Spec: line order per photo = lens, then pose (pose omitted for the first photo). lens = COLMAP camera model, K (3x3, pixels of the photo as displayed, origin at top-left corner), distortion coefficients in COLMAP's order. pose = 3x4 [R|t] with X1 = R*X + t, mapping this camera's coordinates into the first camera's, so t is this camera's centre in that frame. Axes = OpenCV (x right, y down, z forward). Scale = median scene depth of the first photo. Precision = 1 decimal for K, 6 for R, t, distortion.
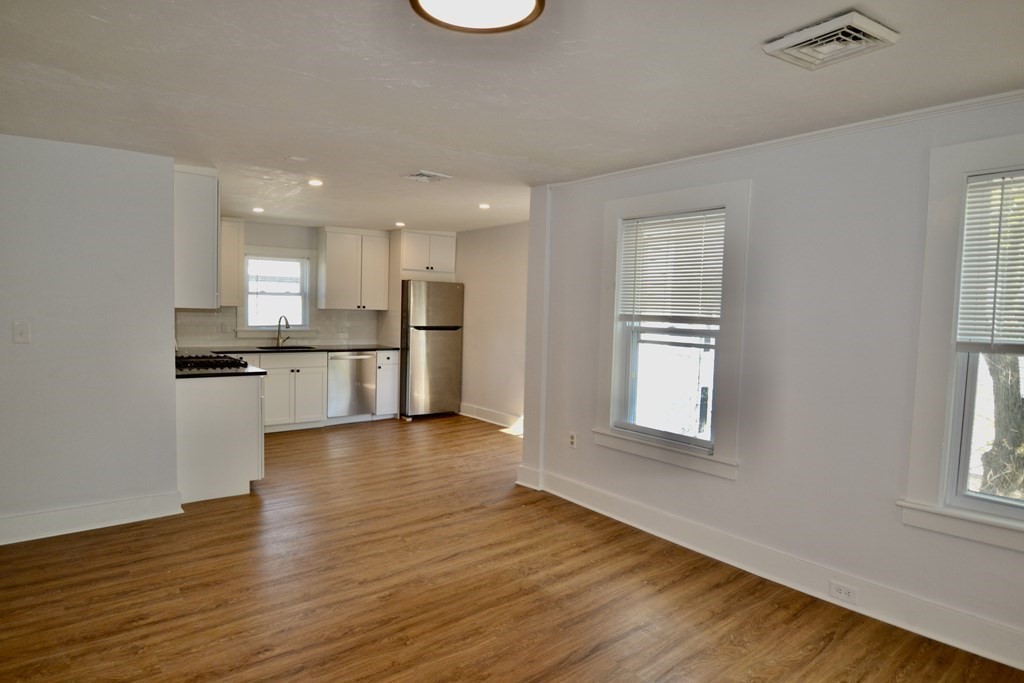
lens RADIAL K [[587.0, 0, 501.3], [0, 587.0, 348.5], [0, 0, 1]] dist [-0.024007, -0.001771]
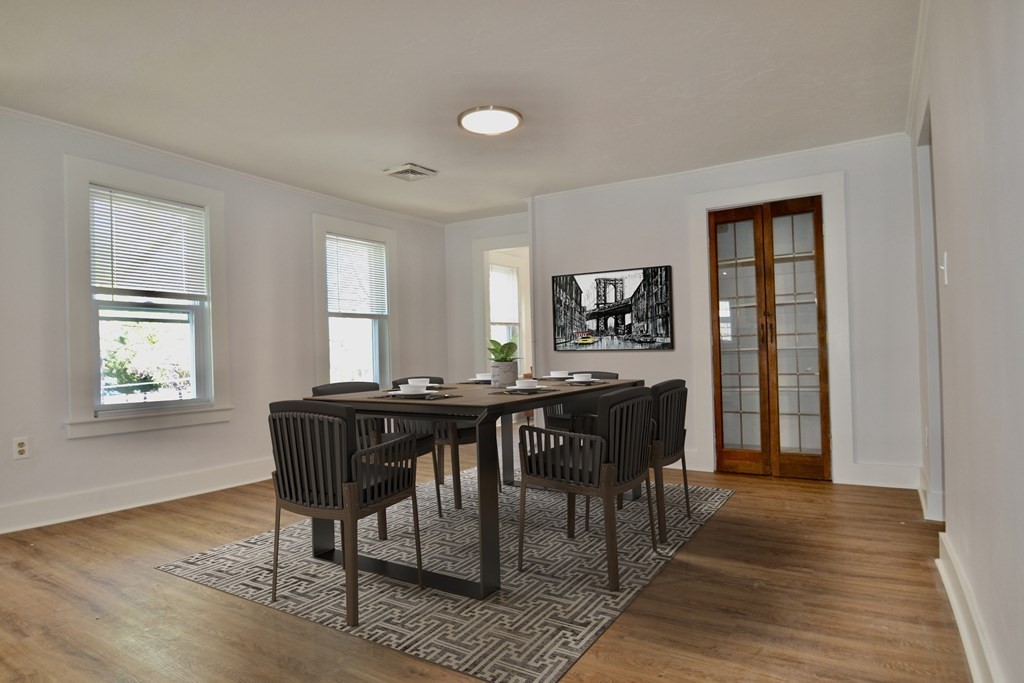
lens RADIAL K [[587.0, 0, 510.1], [0, 587.0, 342.3], [0, 0, 1]] dist [-0.024007, -0.001771]
pose [[-0.329632, -0.019510, 0.943908, -0.902713], [0.067846, 0.996712, 0.044294, 0.032776], [-0.941668, 0.078641, -0.327225, 0.724918]]
